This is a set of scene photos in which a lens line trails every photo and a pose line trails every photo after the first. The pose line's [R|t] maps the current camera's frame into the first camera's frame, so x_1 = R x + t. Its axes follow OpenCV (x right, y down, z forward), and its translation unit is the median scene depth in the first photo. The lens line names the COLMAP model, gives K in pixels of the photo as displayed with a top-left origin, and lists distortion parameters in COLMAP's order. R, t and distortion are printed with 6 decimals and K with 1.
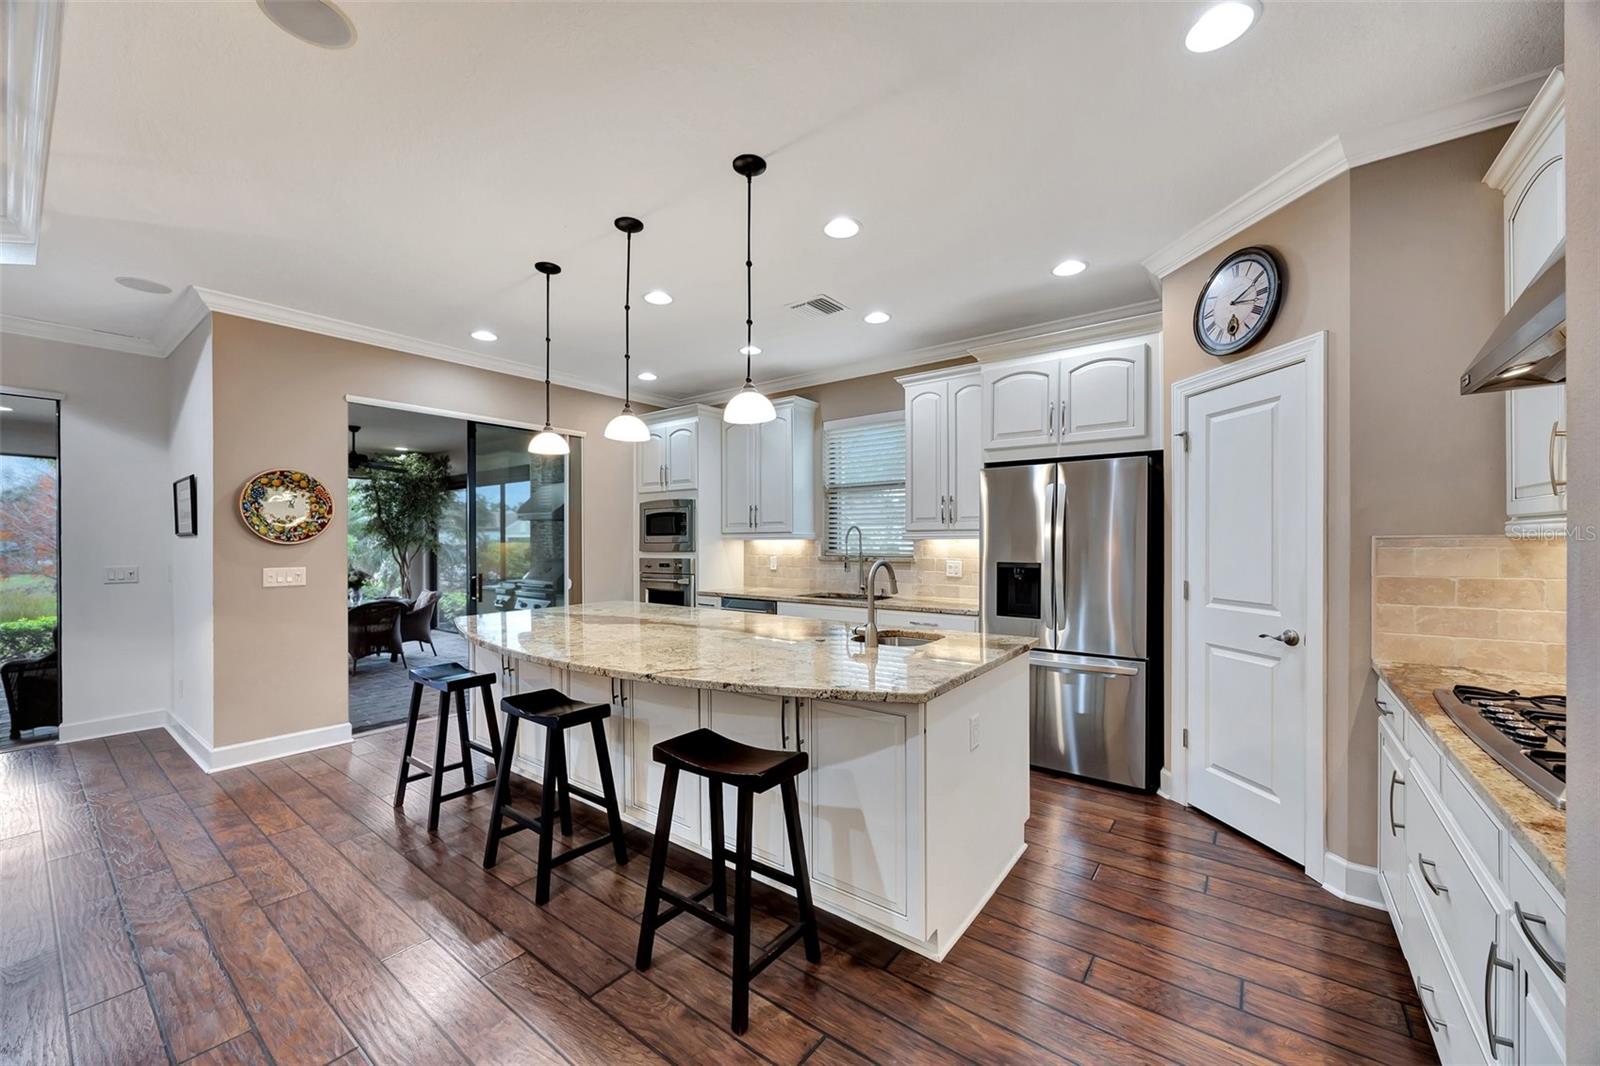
lens RADIAL K [[608.3, 0, 798.7], [0, 608.3, 543.6], [0, 0, 1]] dist [-0.001315, -0.000213]
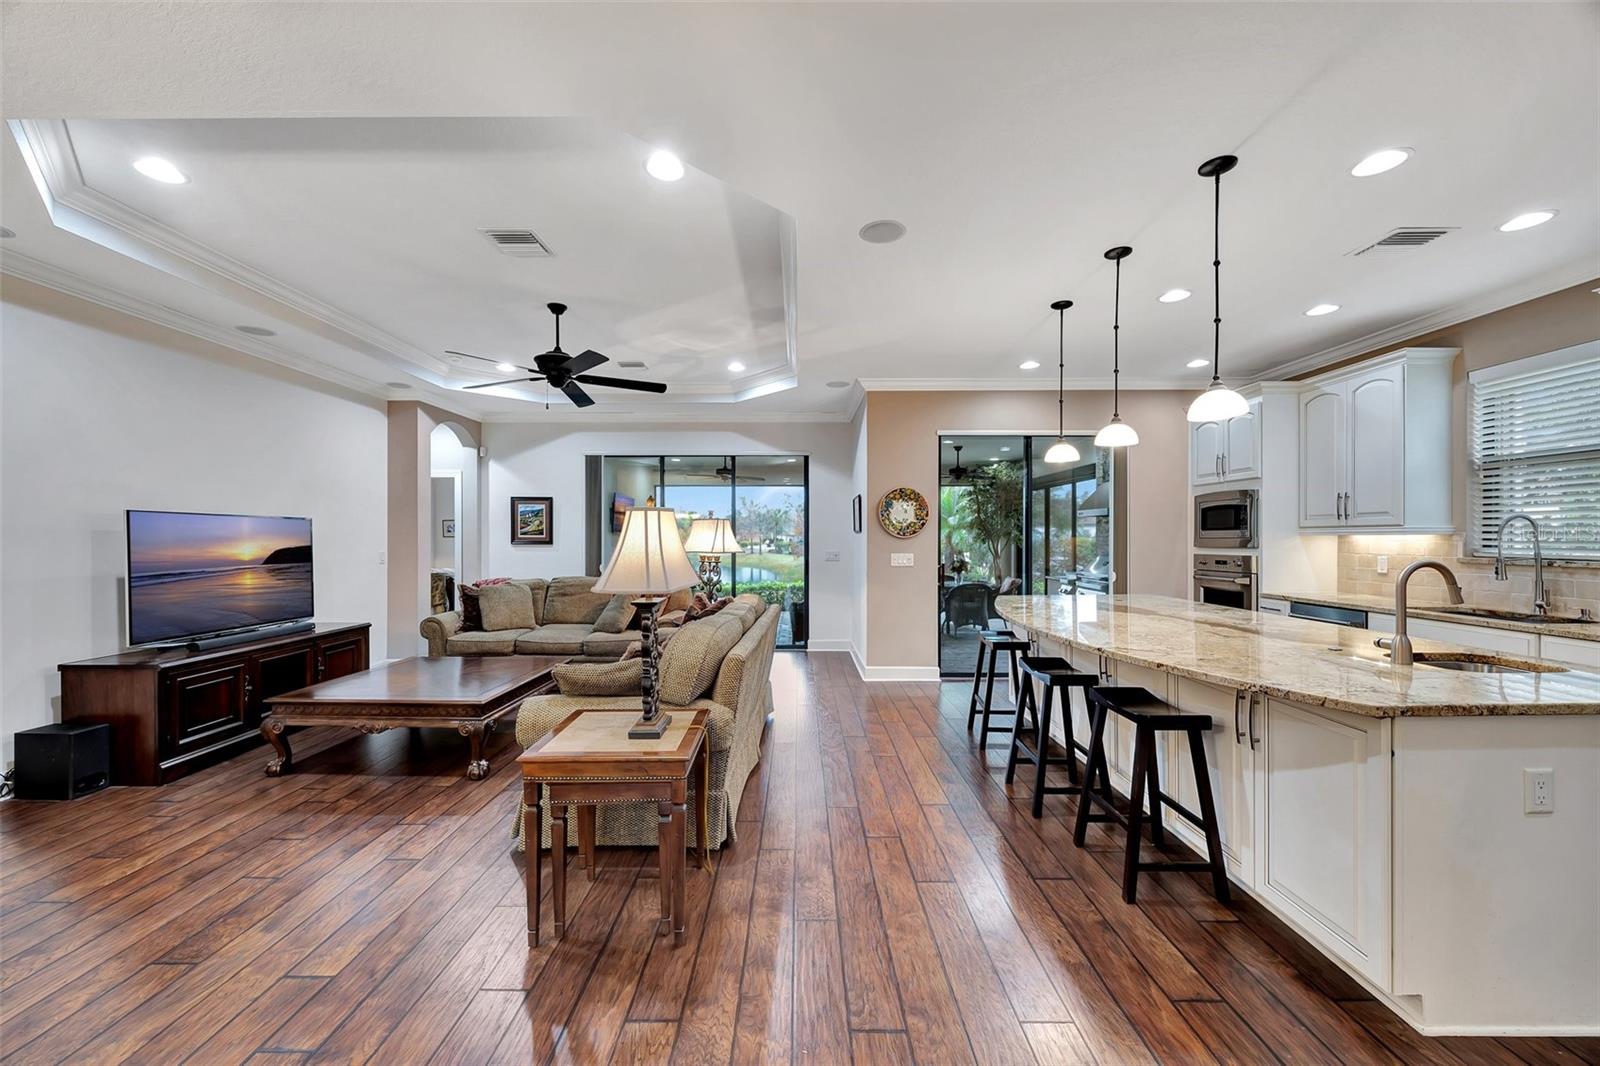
lens RADIAL K [[611.1, 0, 798.3], [0, 611.1, 539.3], [0, 0, 1]] dist [-0.003164, -0.000372]
pose [[0.606150, 0.005726, -0.795330, 0.179272], [-0.004495, 0.999983, 0.003774, -0.000332], [0.795337, 0.001288, 0.606166, -0.100466]]
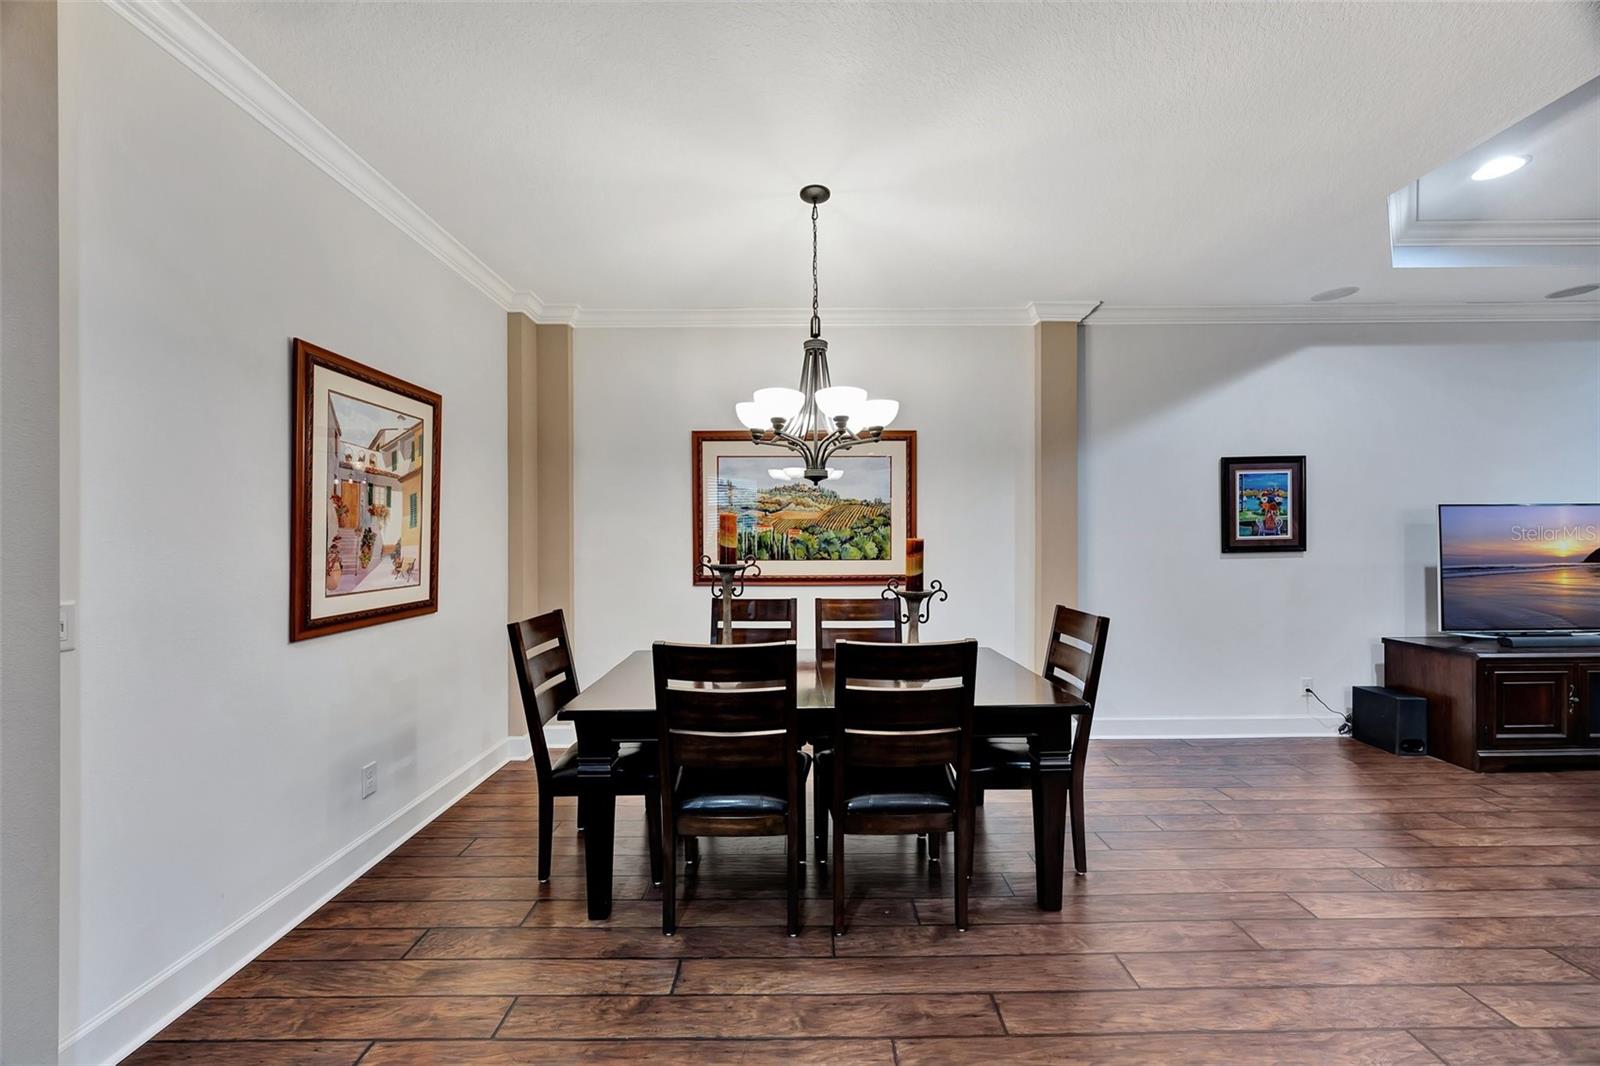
lens RADIAL K [[605.8, 0, 801.0], [0, 605.8, 540.0], [0, 0, 1]] dist [-0.001205, -0.000401]
pose [[-0.794730, 0.014690, -0.606785, 0.252853], [0.009518, 0.999886, 0.011740, -0.000659], [0.606888, 0.003555, -0.794779, -0.192480]]
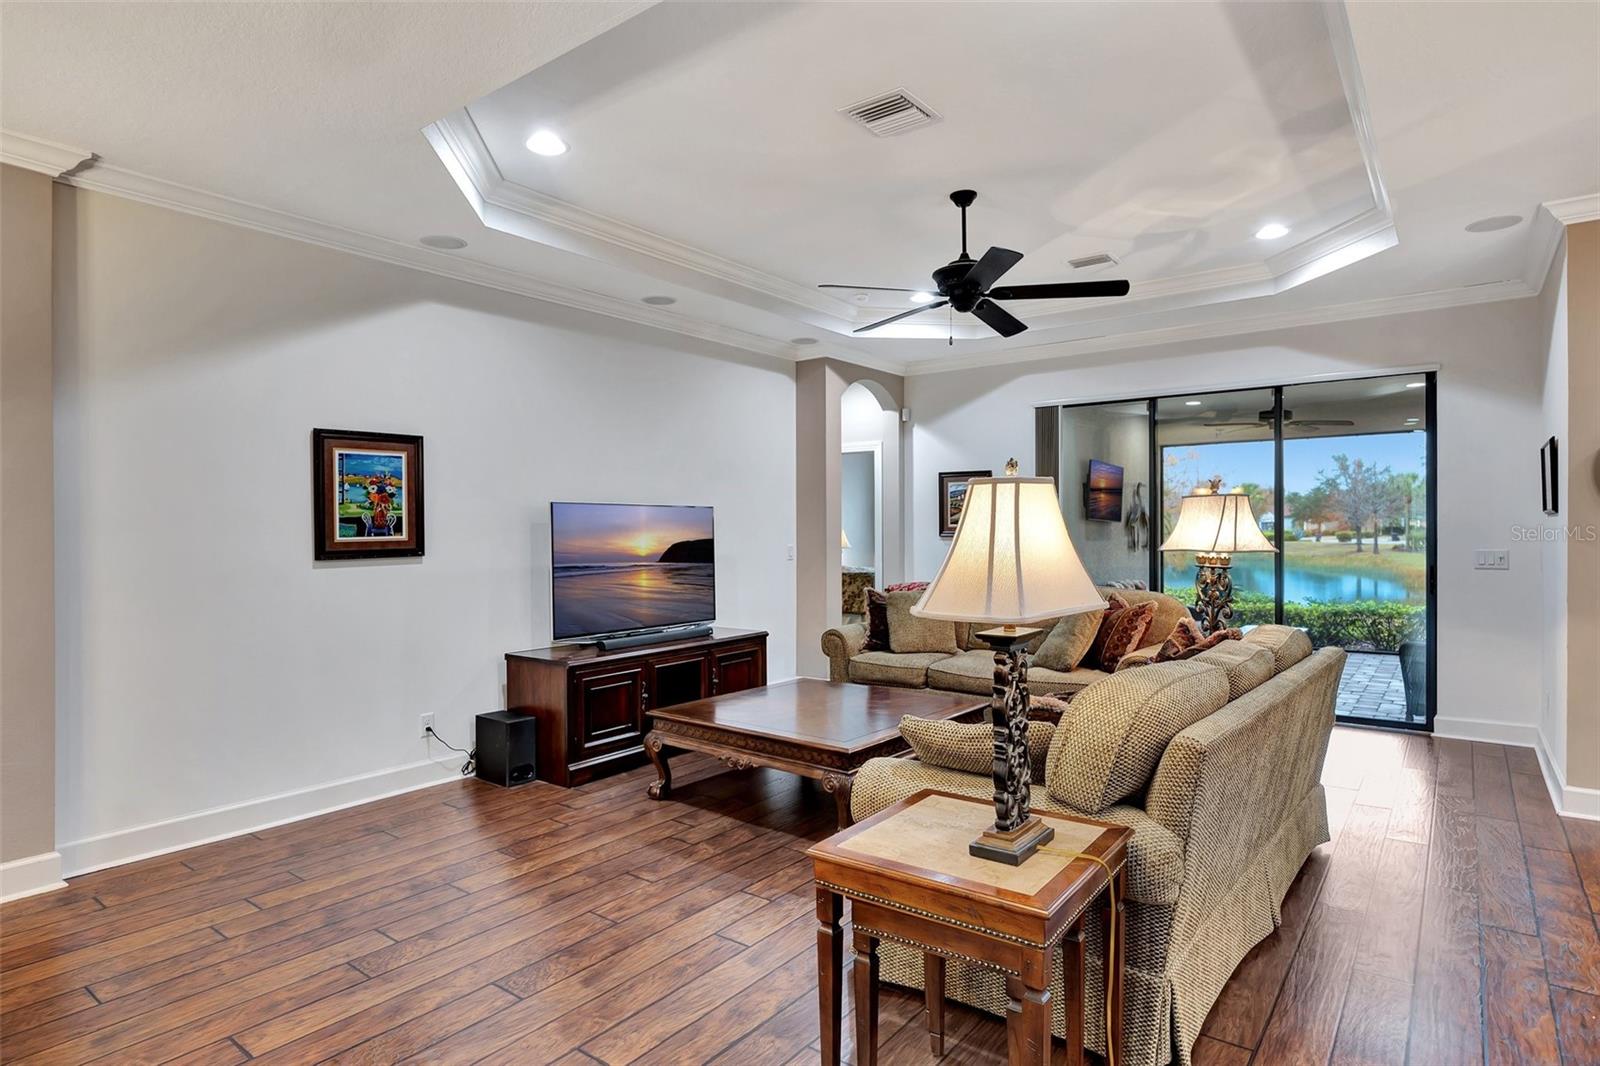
lens RADIAL K [[870.3, 0, 800.0], [0, 870.3, 533.0], [0, 0, 1]] dist [-0.006454, -0.001141]
pose [[-0.000773, 0.008870, -0.999960, 0.132219], [0.003192, 0.999956, 0.008868, -0.000899], [0.999995, -0.003185, -0.000802, 0.014696]]
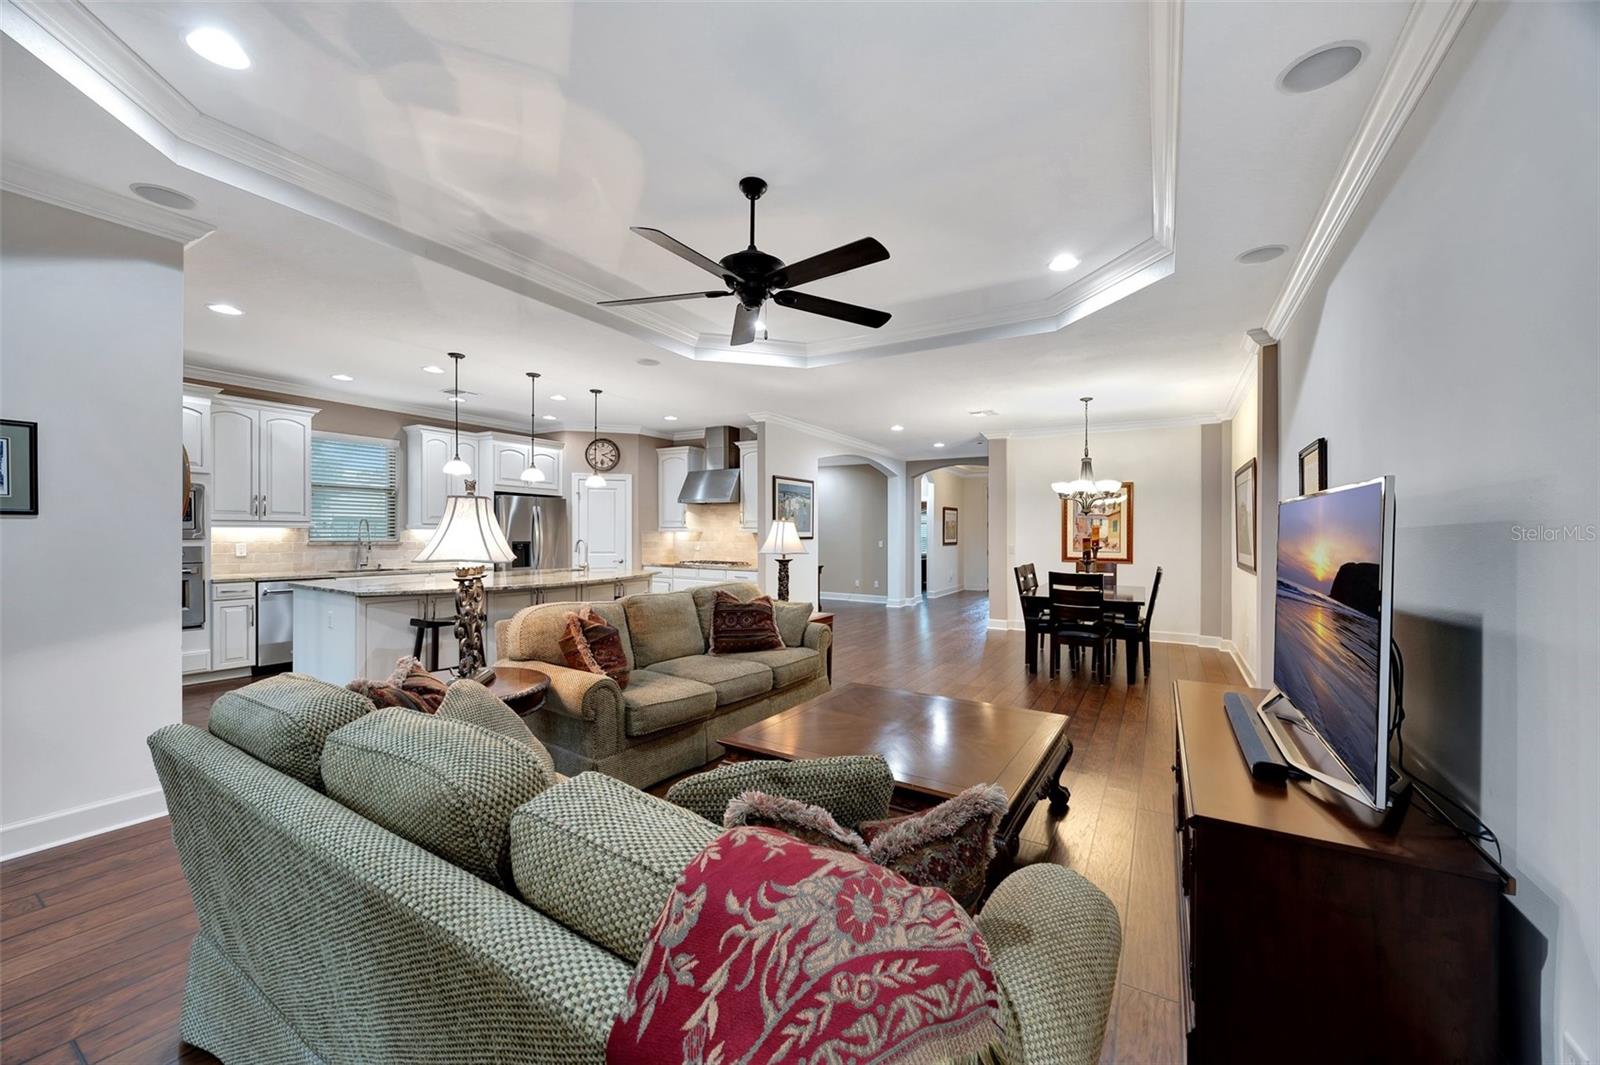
lens RADIAL K [[605.8, 0, 801.0], [0, 605.8, 539.5], [0, 0, 1]] dist [-0.001205, -0.000401]
pose [[-0.113074, -0.007230, 0.993560, -1.668496], [-0.004263, 0.999968, 0.006792, 0.003912], [-0.993577, -0.003467, -0.113101, 0.239915]]
